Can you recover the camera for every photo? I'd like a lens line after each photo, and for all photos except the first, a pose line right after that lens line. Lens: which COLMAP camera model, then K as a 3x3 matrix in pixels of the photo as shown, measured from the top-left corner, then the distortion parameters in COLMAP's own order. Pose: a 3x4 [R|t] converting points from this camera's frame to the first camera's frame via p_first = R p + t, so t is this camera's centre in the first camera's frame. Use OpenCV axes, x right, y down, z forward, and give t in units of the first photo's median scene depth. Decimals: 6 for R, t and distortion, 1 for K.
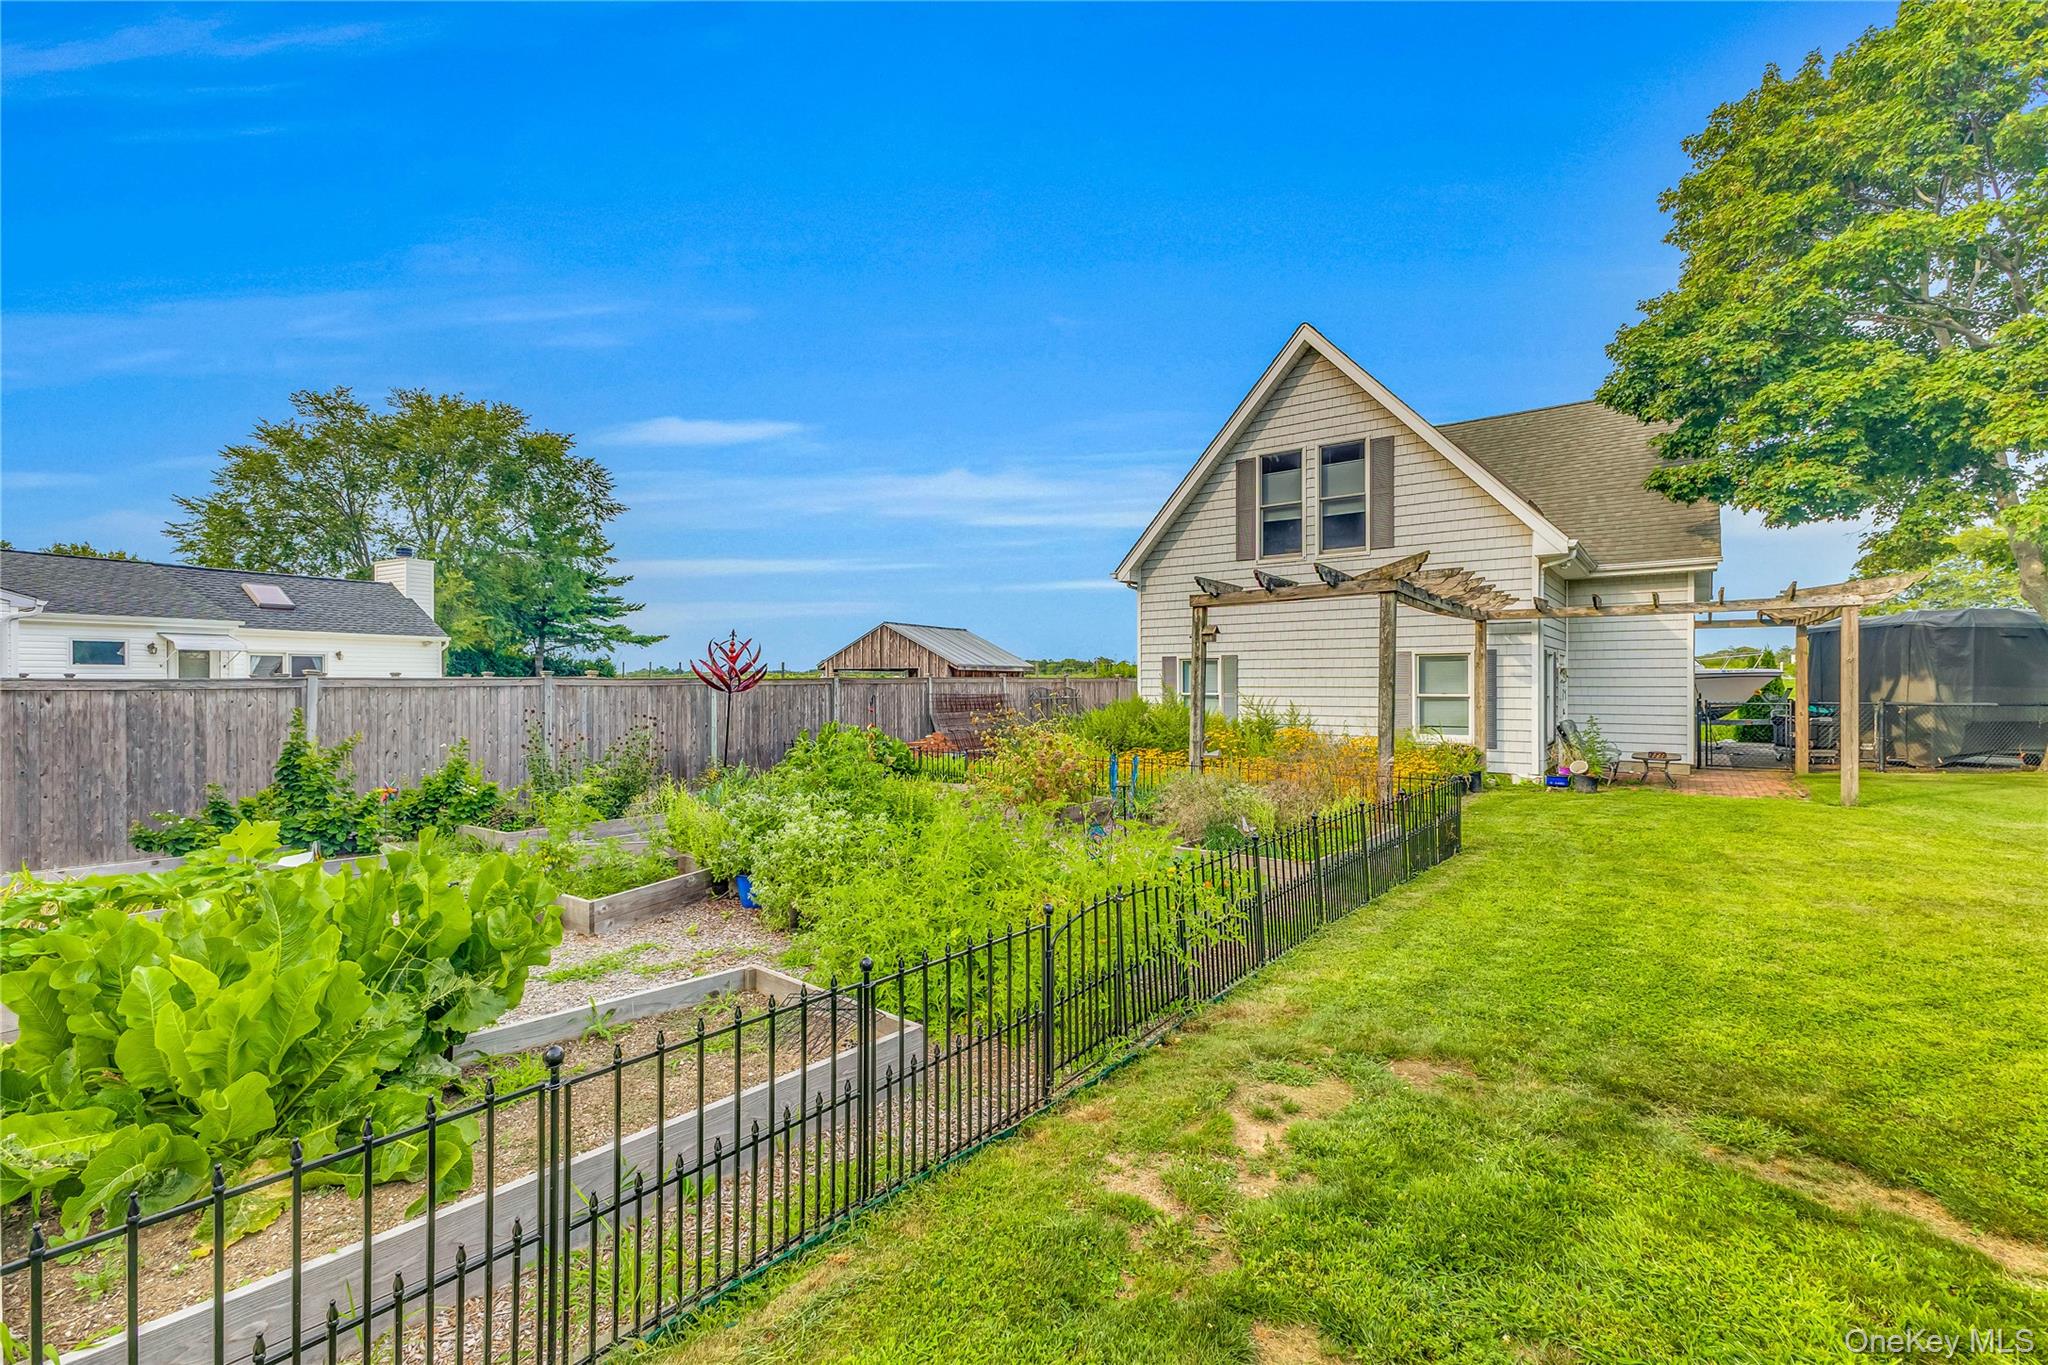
lens RADIAL K [[910.7, 0, 1007.4], [0, 910.7, 692.9], [0, 0, 1]] dist [0.000257, -0.000114]
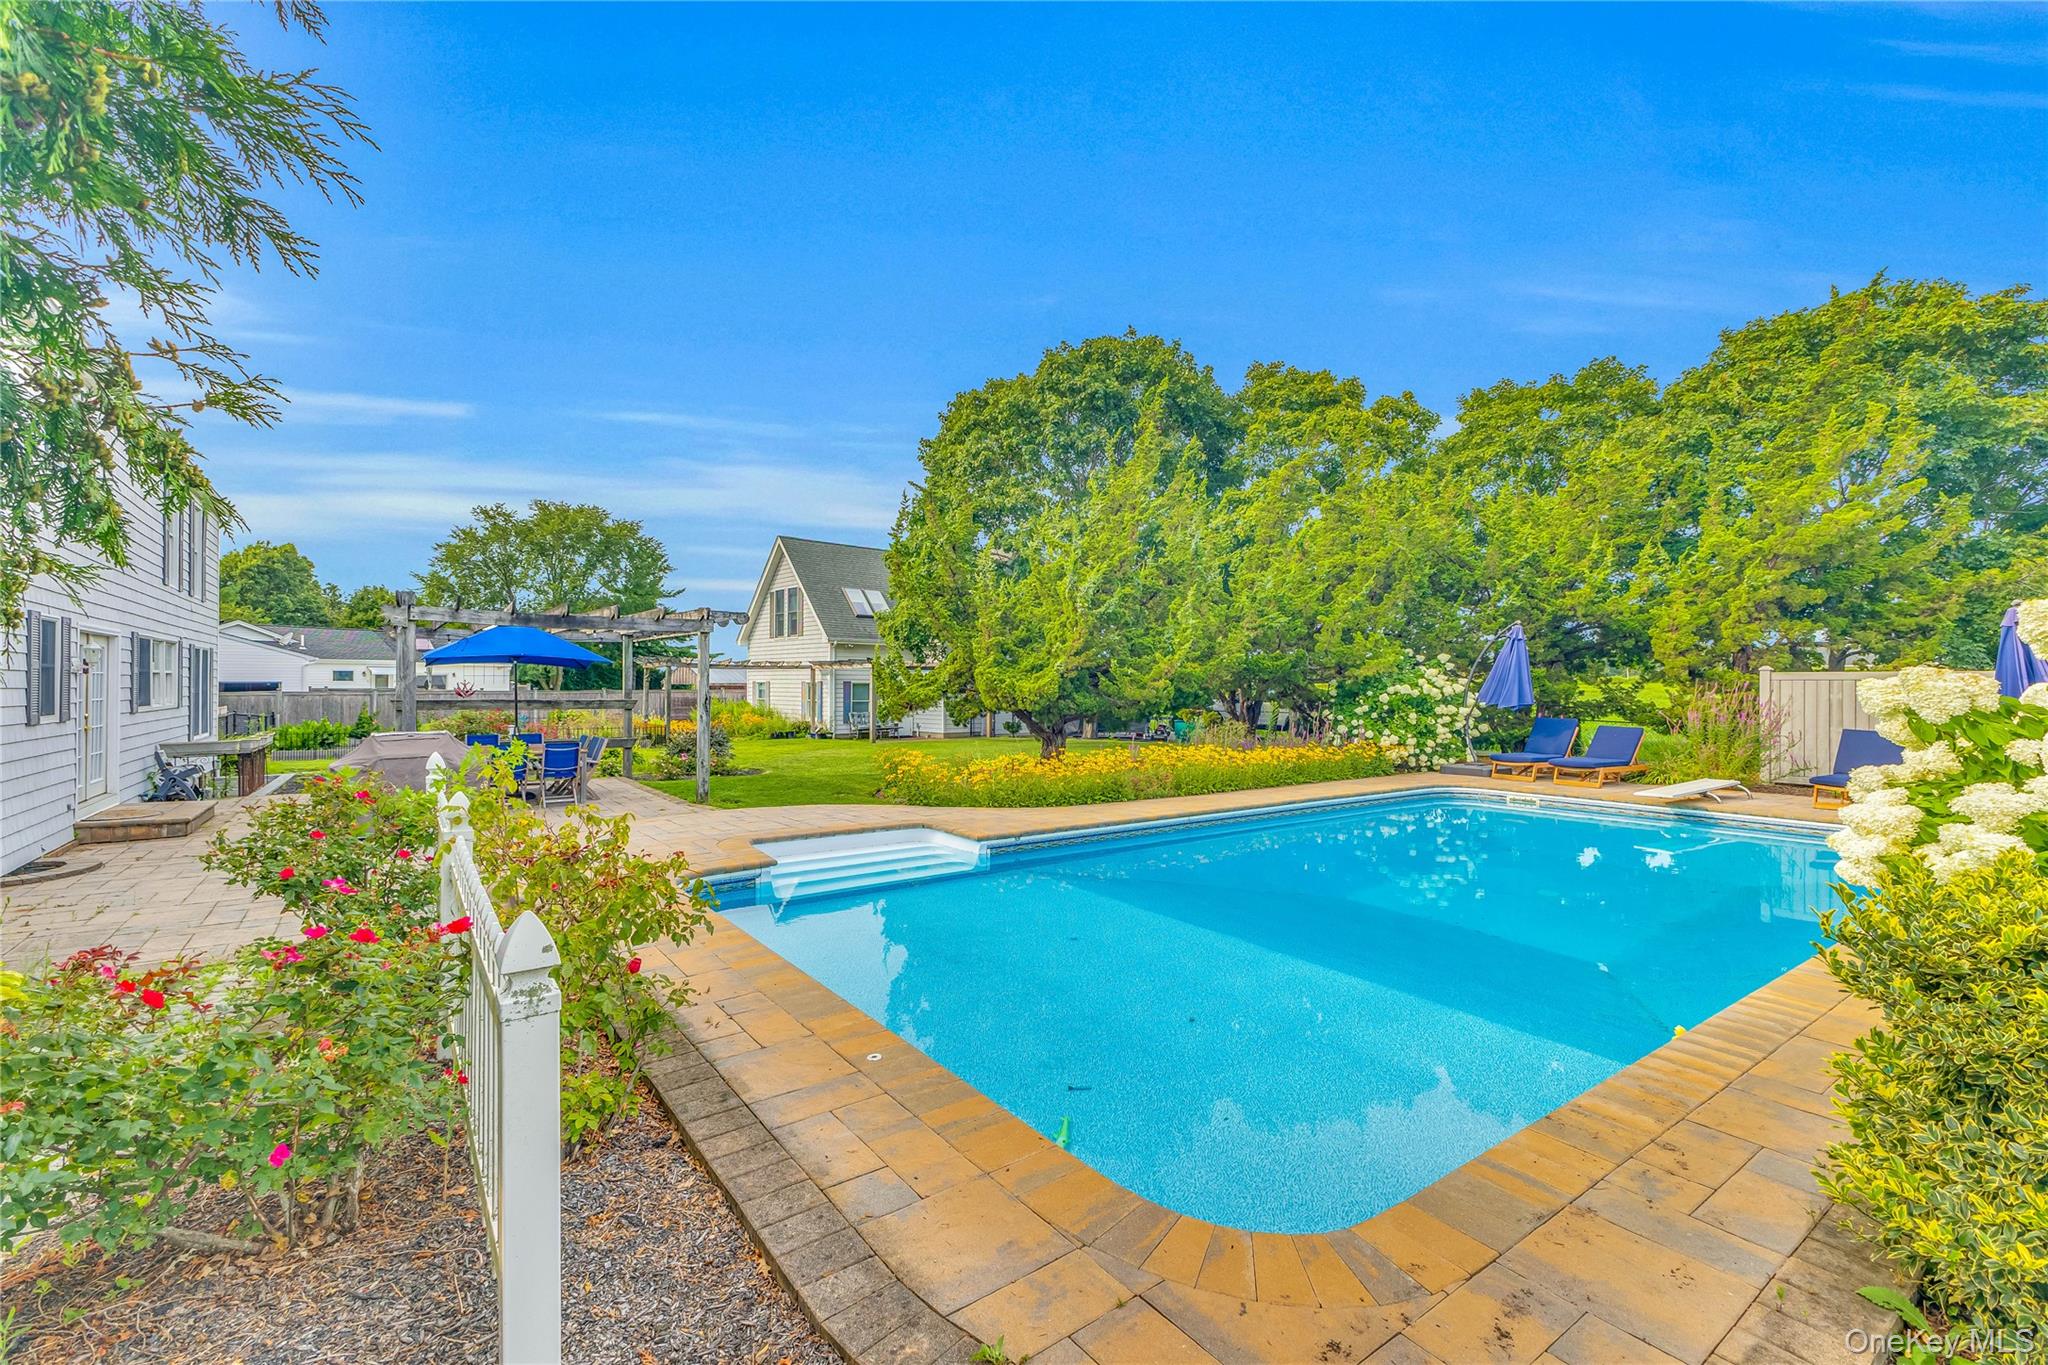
lens RADIAL K [[910.7, 0, 1034.4], [0, 910.7, 679.9], [0, 0, 1]] dist [0.000257, -0.000114]
pose [[0.979375, 0.001487, -0.202047, 1.093397], [-0.001026, 0.999997, 0.002388, -0.041151], [0.202050, -0.002131, 0.979373, -0.830556]]
